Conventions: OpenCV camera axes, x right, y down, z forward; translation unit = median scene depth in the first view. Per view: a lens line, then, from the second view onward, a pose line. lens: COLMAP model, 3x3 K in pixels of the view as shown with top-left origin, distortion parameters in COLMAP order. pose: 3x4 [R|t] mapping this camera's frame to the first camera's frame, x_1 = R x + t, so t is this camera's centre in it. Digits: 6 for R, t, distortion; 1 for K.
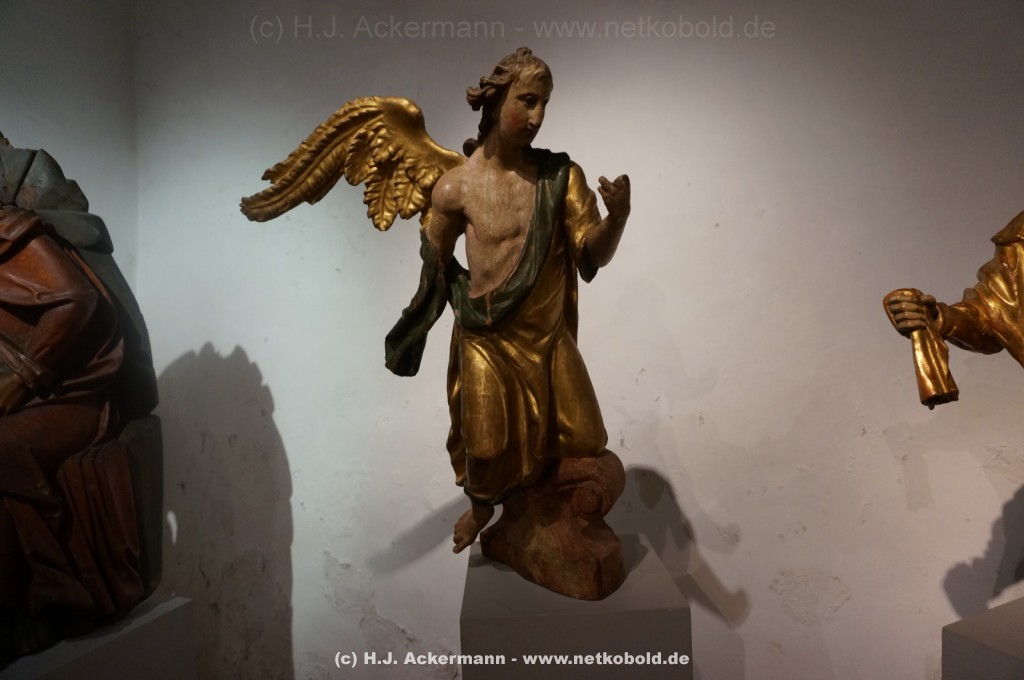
lens RADIAL K [[685.8, 0, 510.3], [0, 685.8, 346.1], [0, 0, 1]] dist [-0.022167, 0.006879]
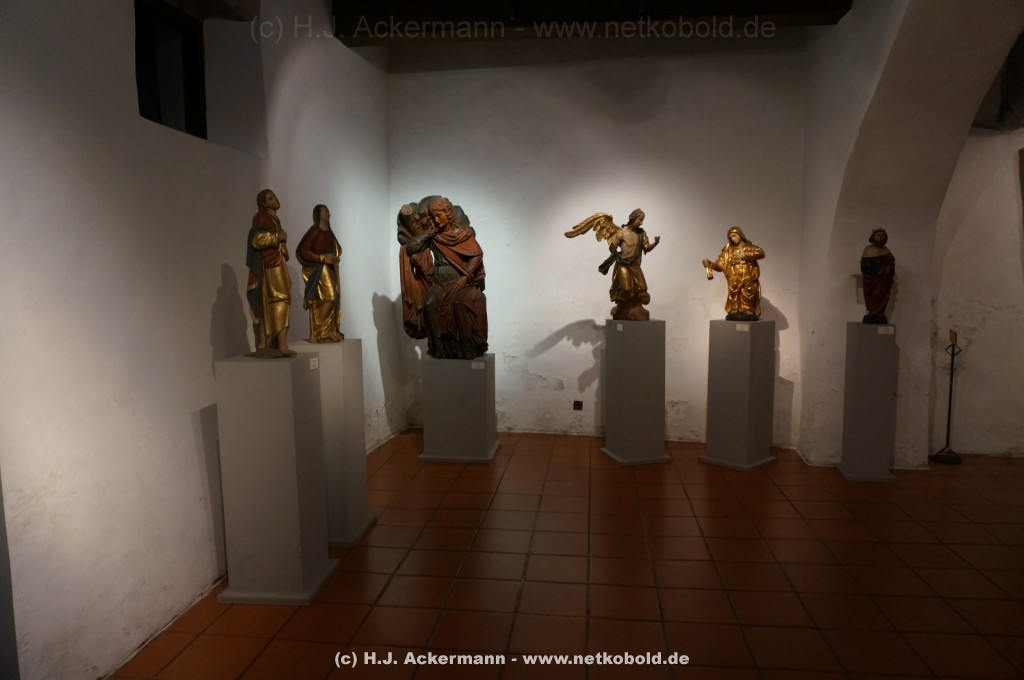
lens RADIAL K [[685.8, 0, 510.3], [0, 685.8, 346.1], [0, 0, 1]] dist [-0.022167, 0.006879]
pose [[0.968628, -0.002732, 0.248501, -1.577392], [-0.011786, 0.998309, 0.056918, 0.219568], [-0.248236, -0.058061, 0.966958, -2.708829]]
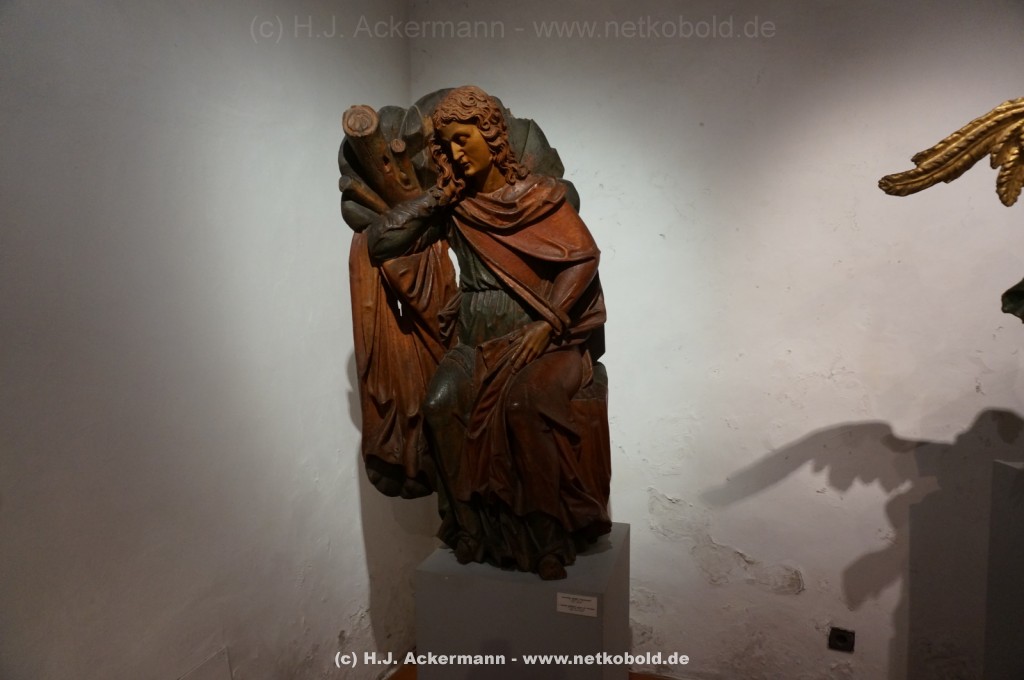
lens RADIAL K [[685.8, 0, 510.3], [0, 685.8, 346.1], [0, 0, 1]] dist [-0.022167, 0.006879]
pose [[0.997978, 0.010920, 0.062610, -1.002298], [-0.013790, 0.998865, 0.045587, 0.034933], [-0.062041, -0.046358, 0.996996, -0.158301]]
